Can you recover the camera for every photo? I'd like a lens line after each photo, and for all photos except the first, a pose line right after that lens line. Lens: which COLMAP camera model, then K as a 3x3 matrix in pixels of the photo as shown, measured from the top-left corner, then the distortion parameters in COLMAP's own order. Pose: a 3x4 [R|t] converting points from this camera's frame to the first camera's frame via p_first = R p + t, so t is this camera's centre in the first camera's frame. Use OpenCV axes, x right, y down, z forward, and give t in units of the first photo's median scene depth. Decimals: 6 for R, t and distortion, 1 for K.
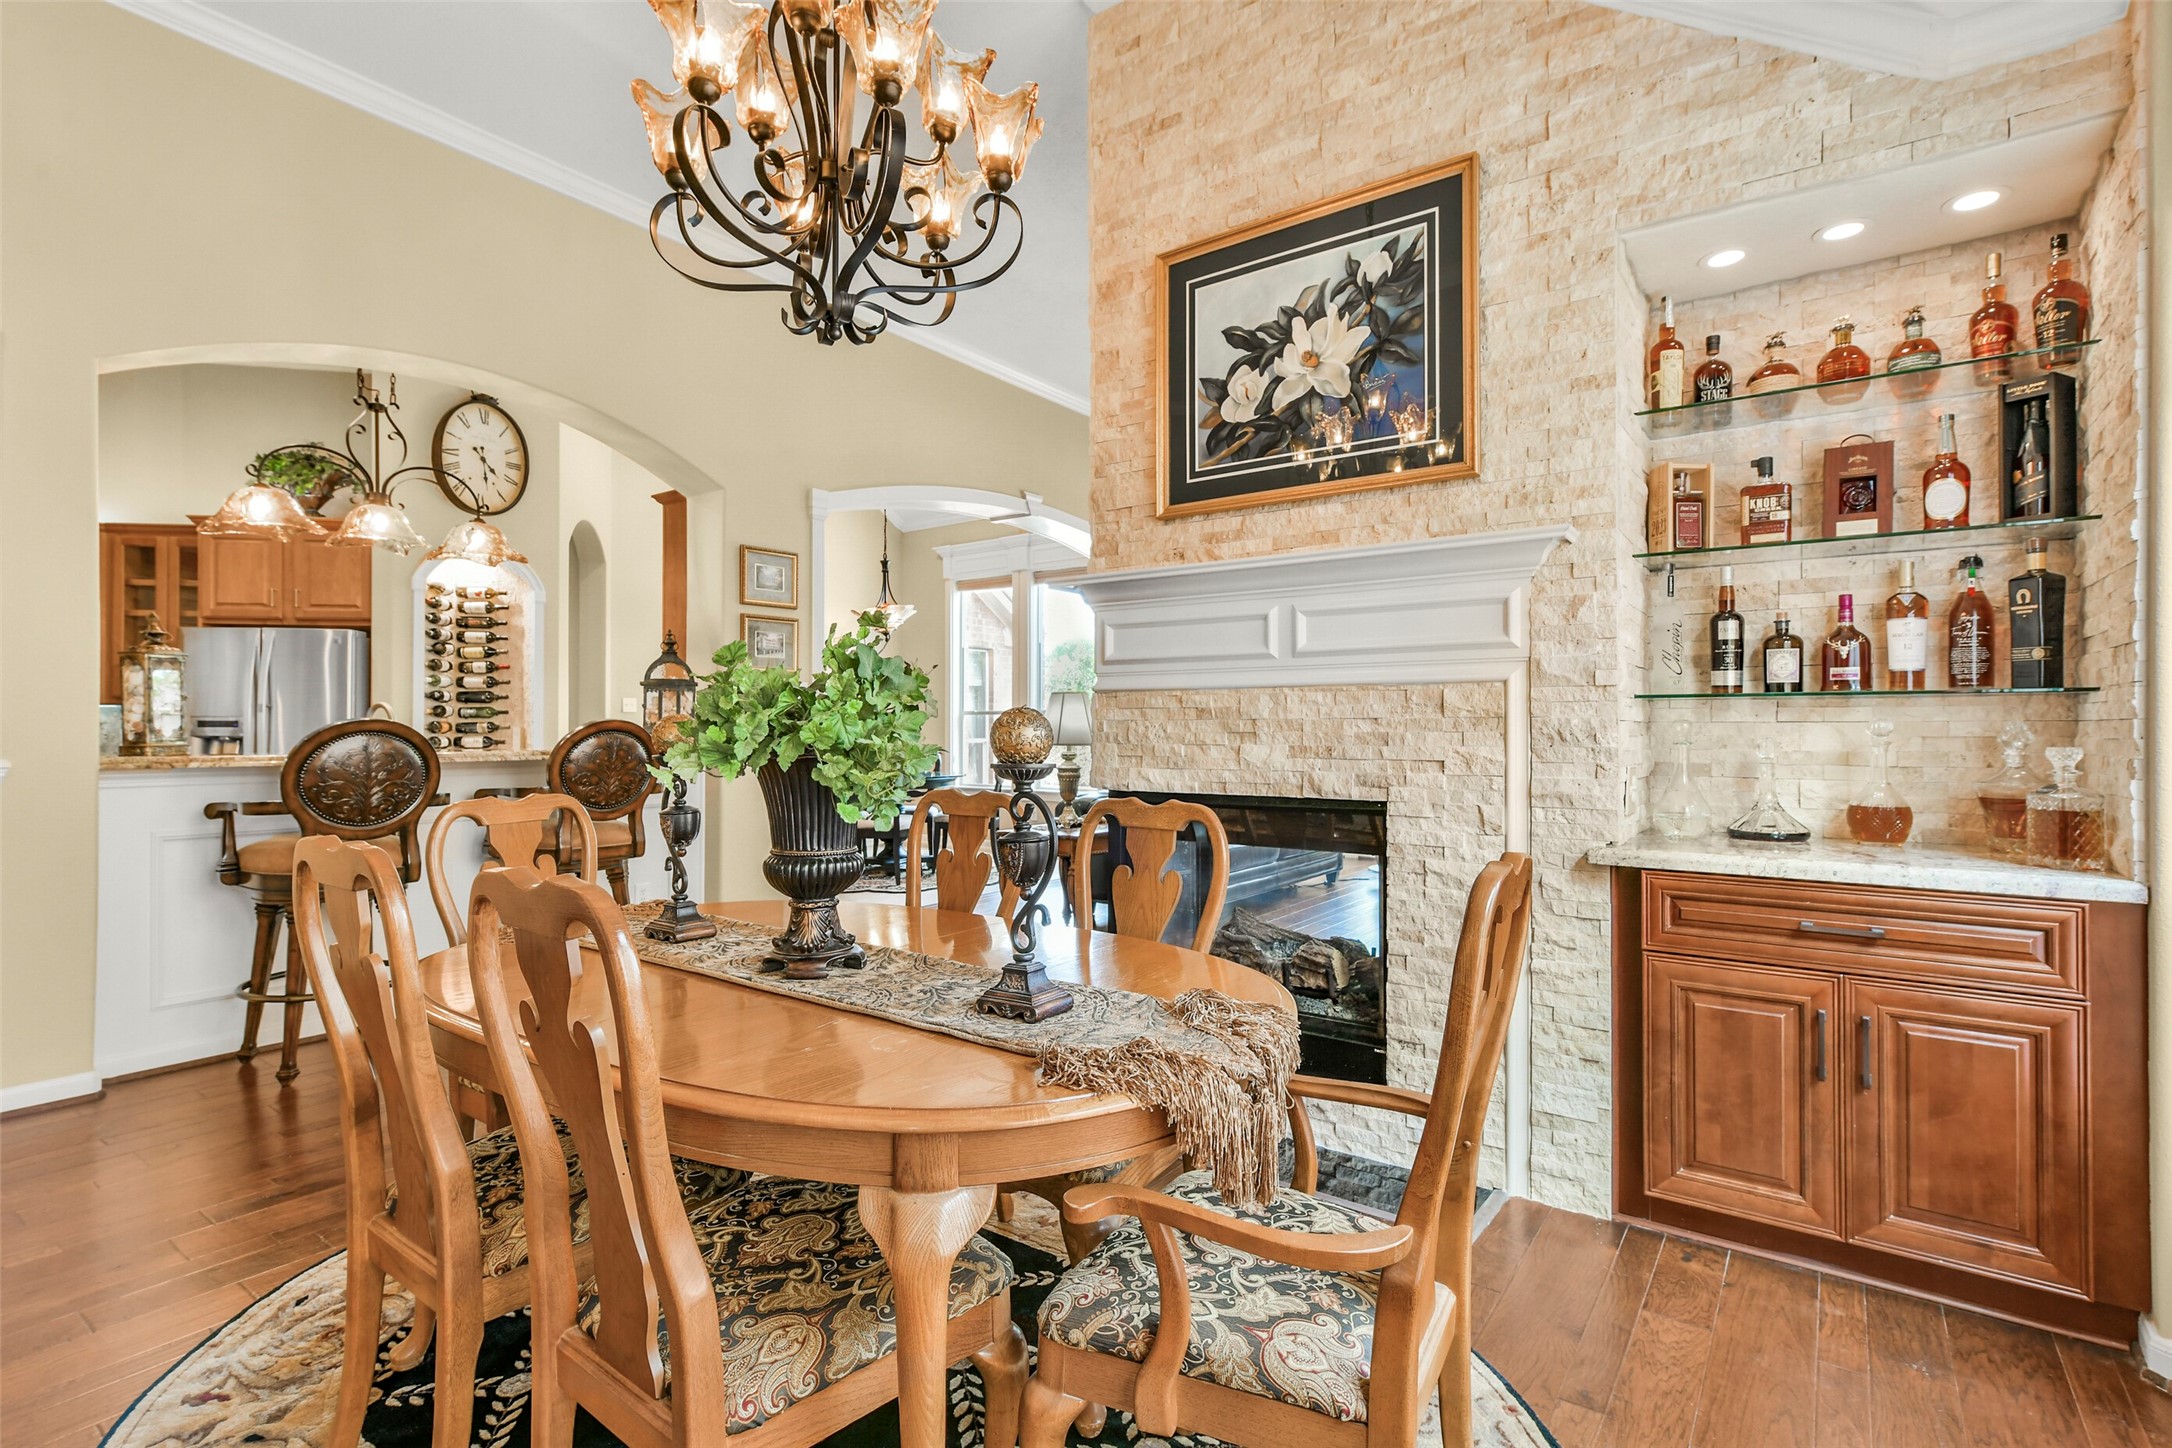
lens RADIAL K [[1013.8, 0, 1091.5], [0, 1013.8, 724.0], [0, 0, 1]] dist [0.000499, 0.000069]
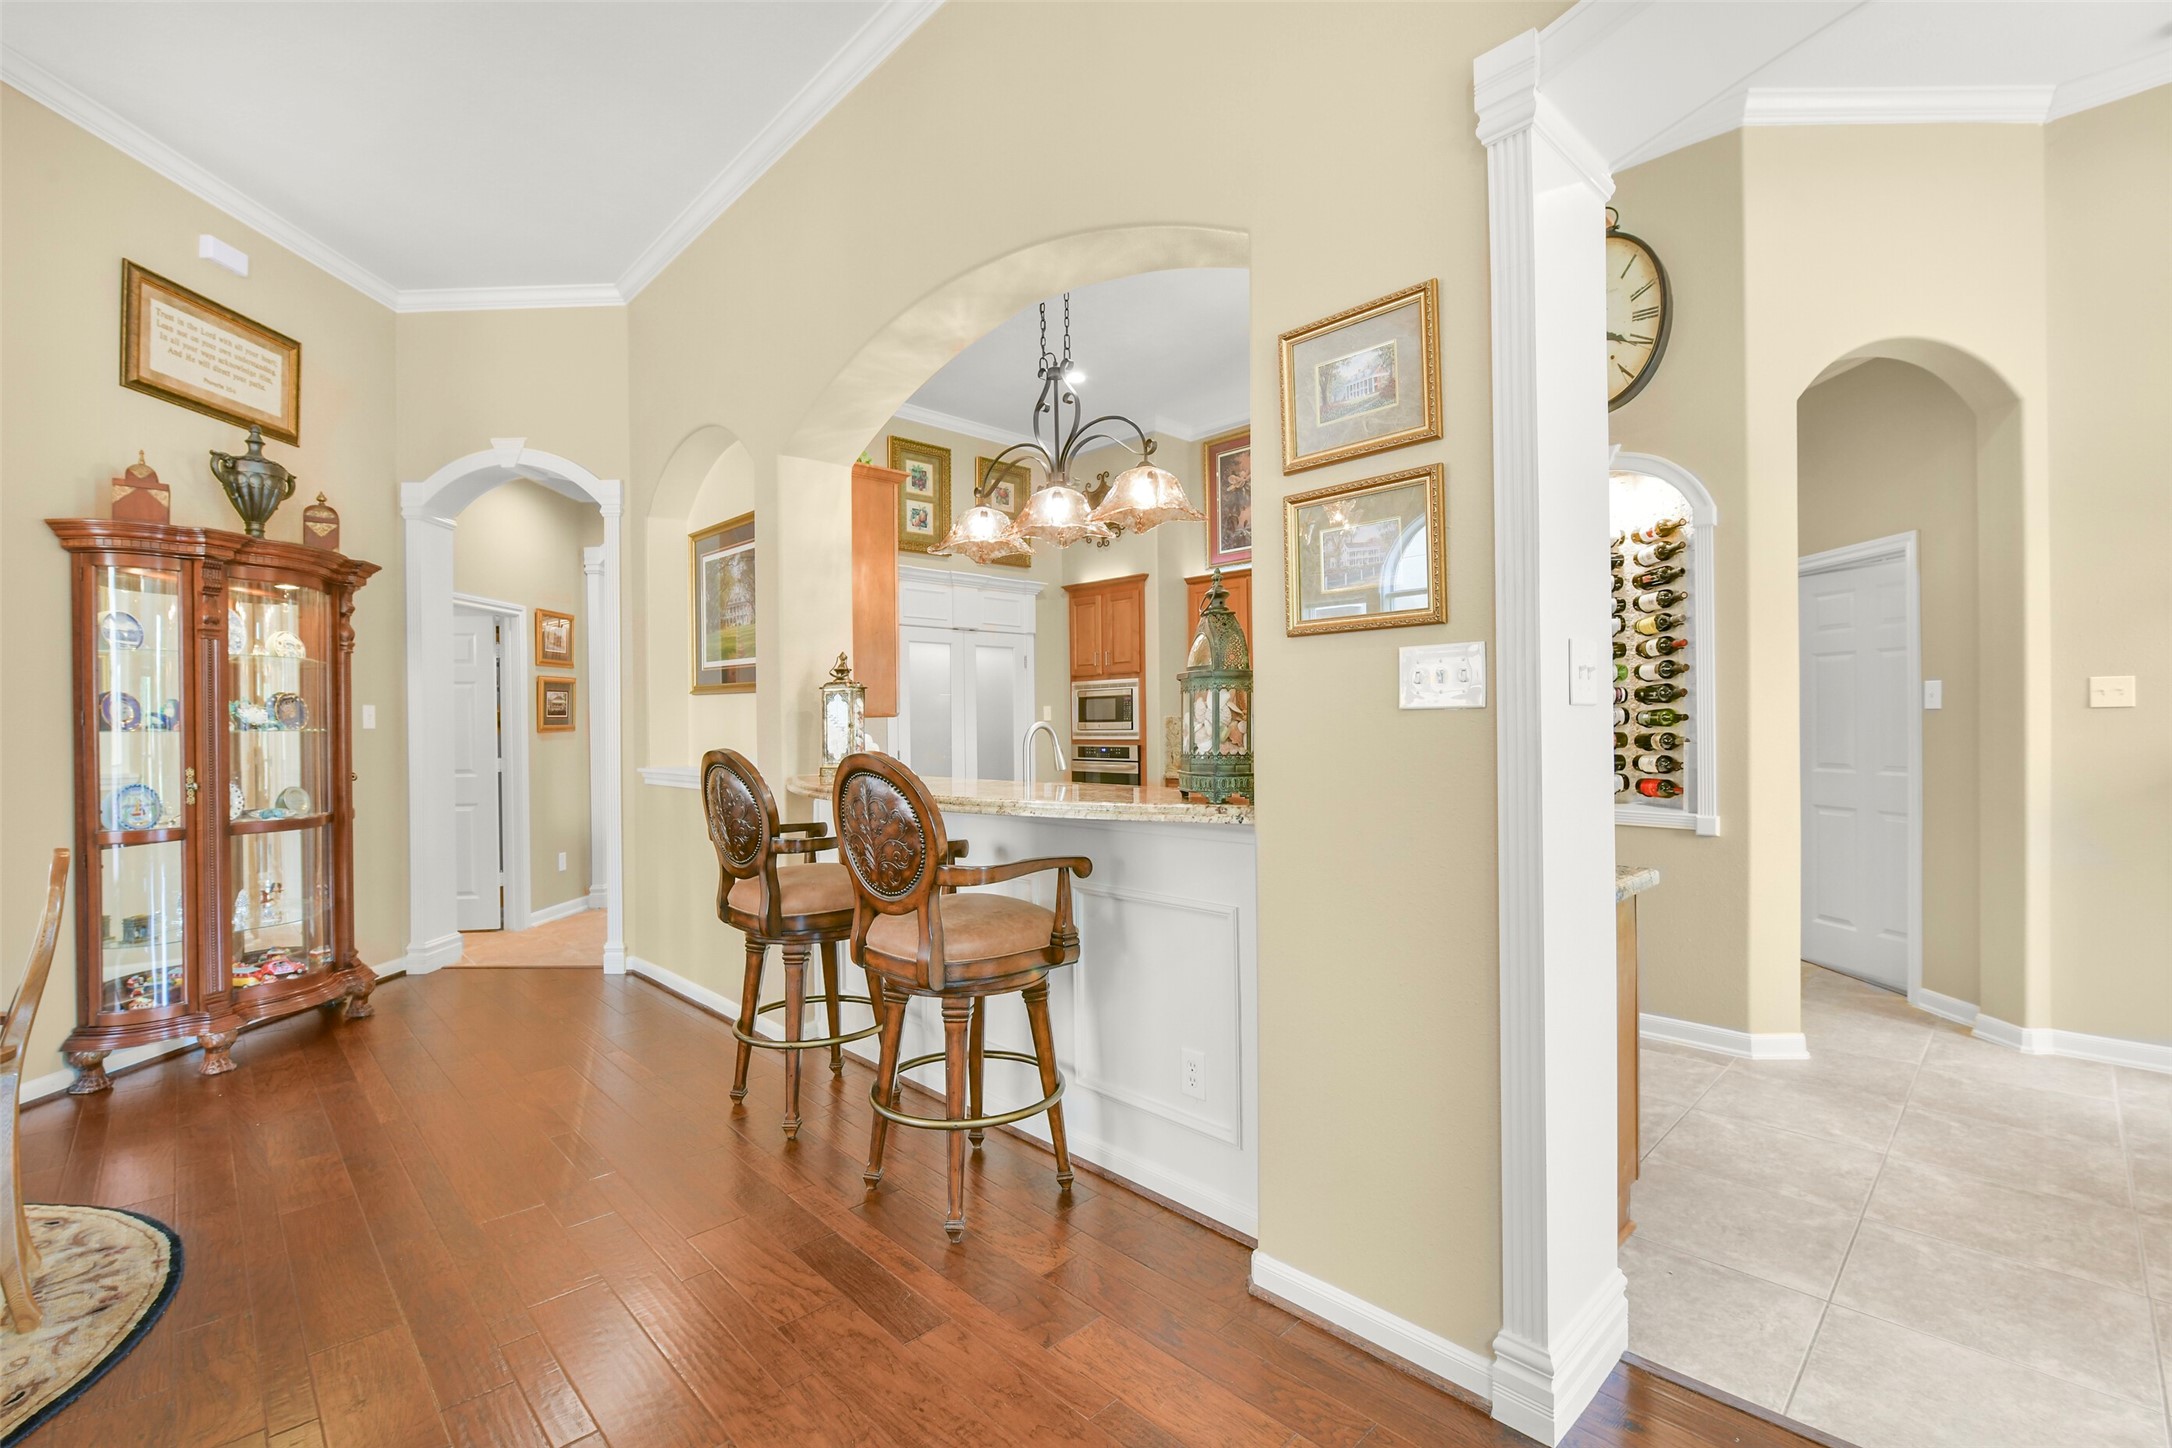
lens RADIAL K [[952.7, 0, 1086.0], [0, 952.7, 724.0], [0, 0, 1]] dist [-0.004629, -0.000128]
pose [[-0.158136, -0.001279, -0.987417, 0.045793], [0.013822, 0.999898, -0.003508, -0.010514], [0.987321, -0.014203, -0.158102, 0.742533]]
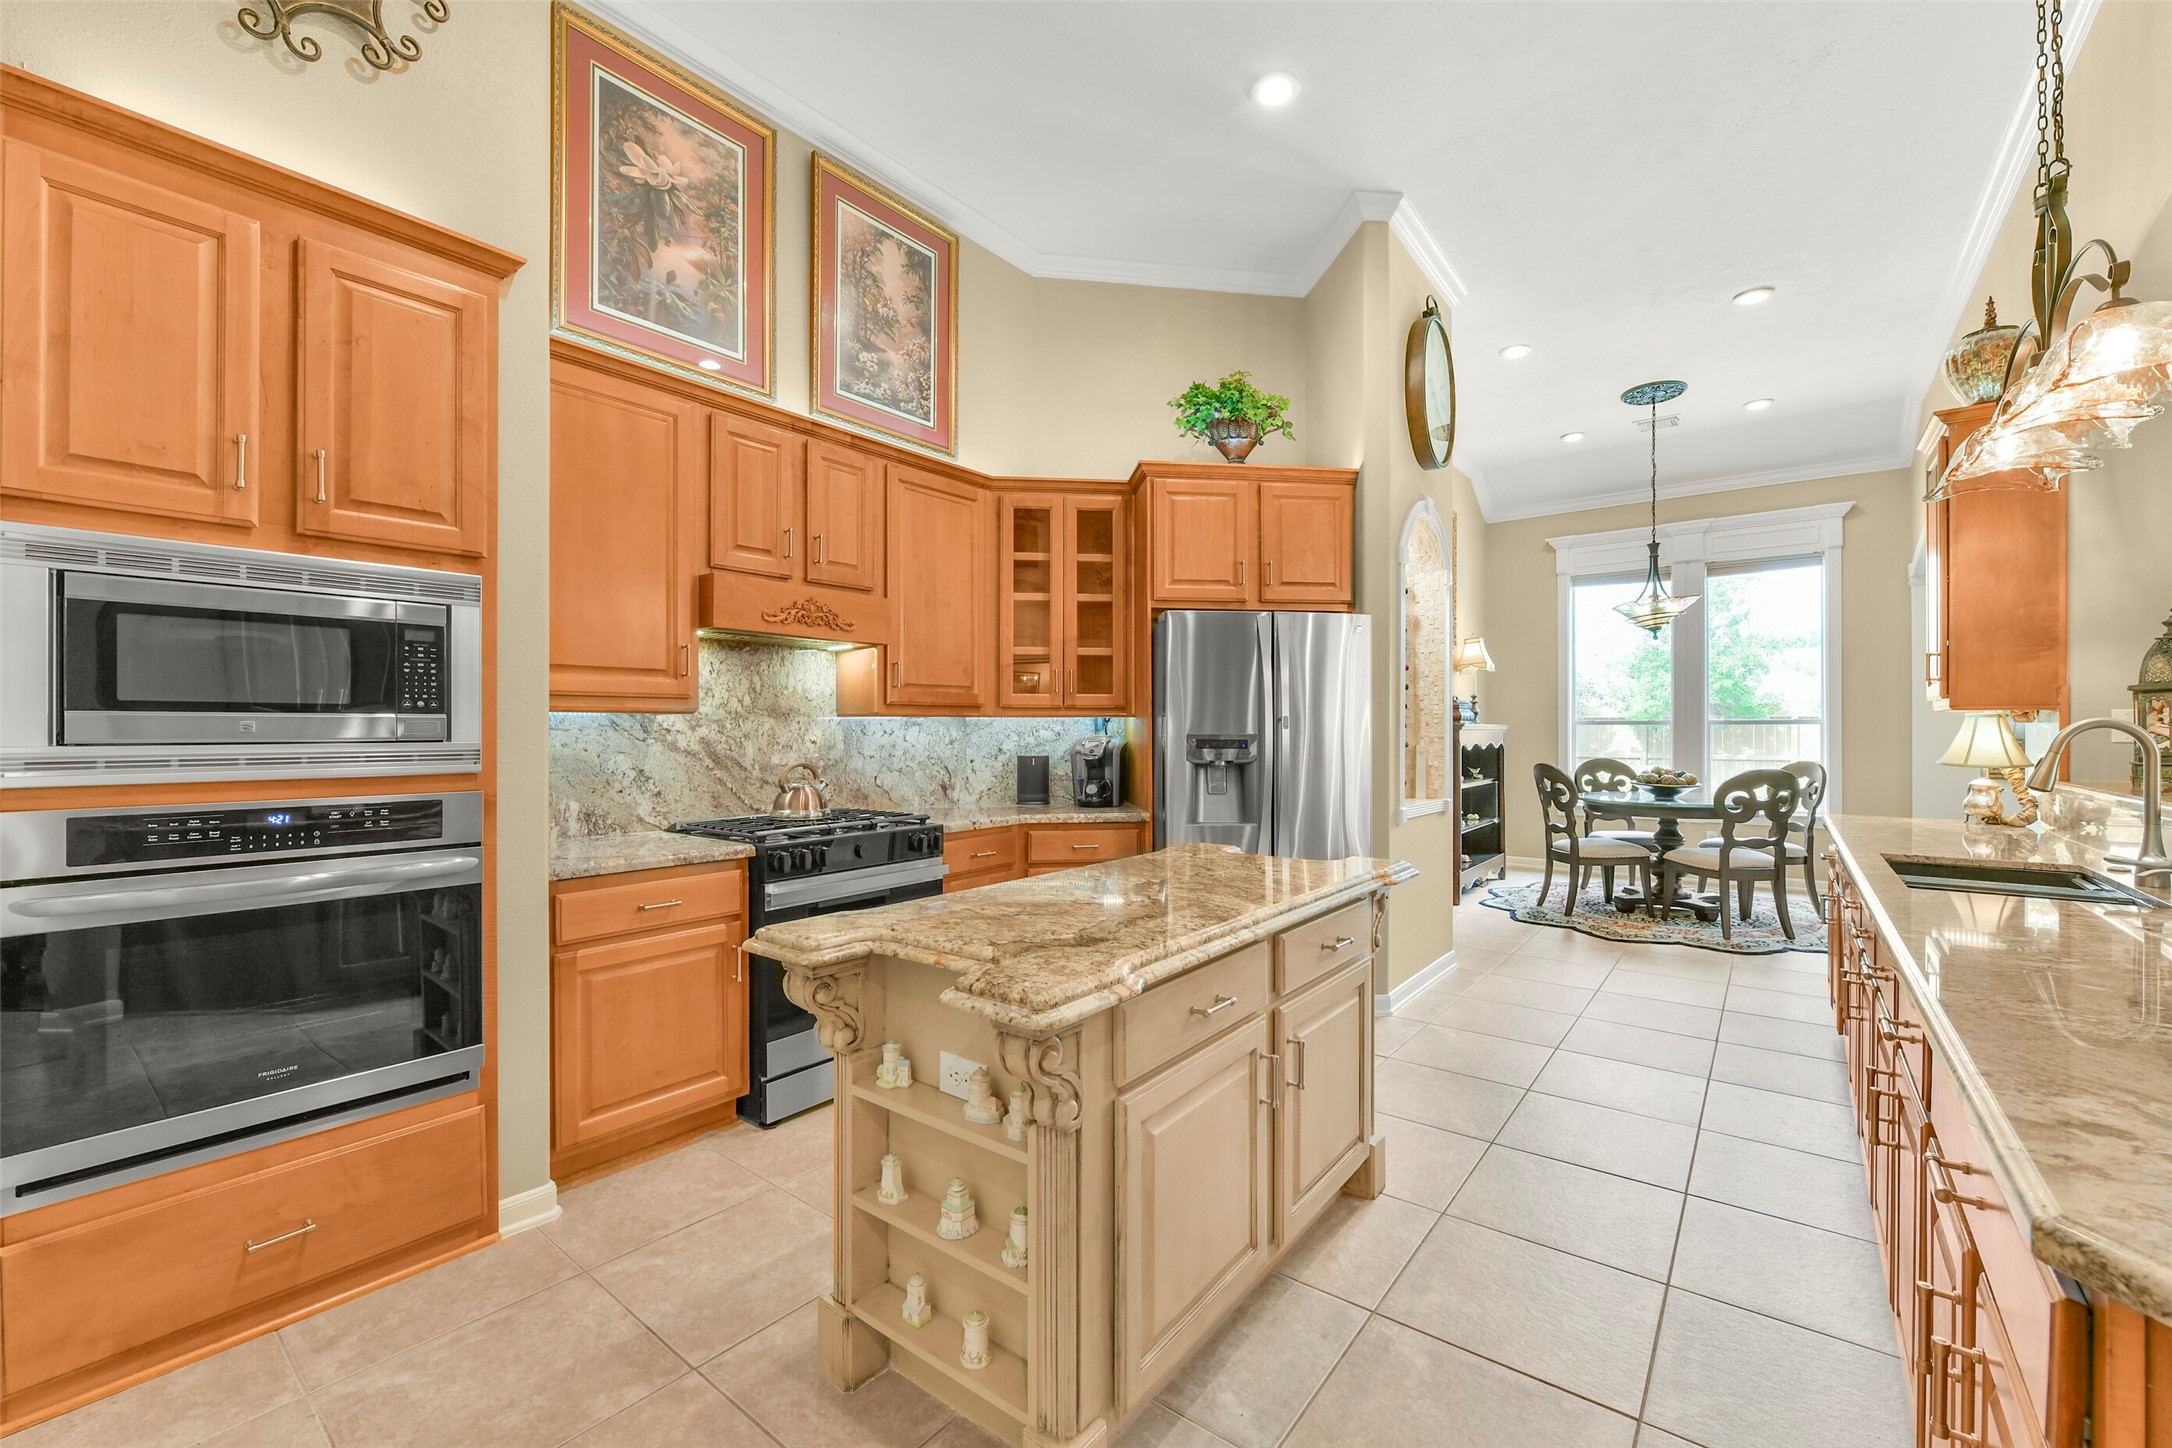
lens RADIAL K [[875.6, 0, 1093.7], [0, 875.6, 737.4], [0, 0, 1]] dist [-0.010090, 0.000132]
pose [[0.999768, -0.002946, -0.021337, -0.813601], [0.003164, 0.999943, 0.010187, -0.009746], [0.021306, -0.010252, 0.999720, 0.321213]]
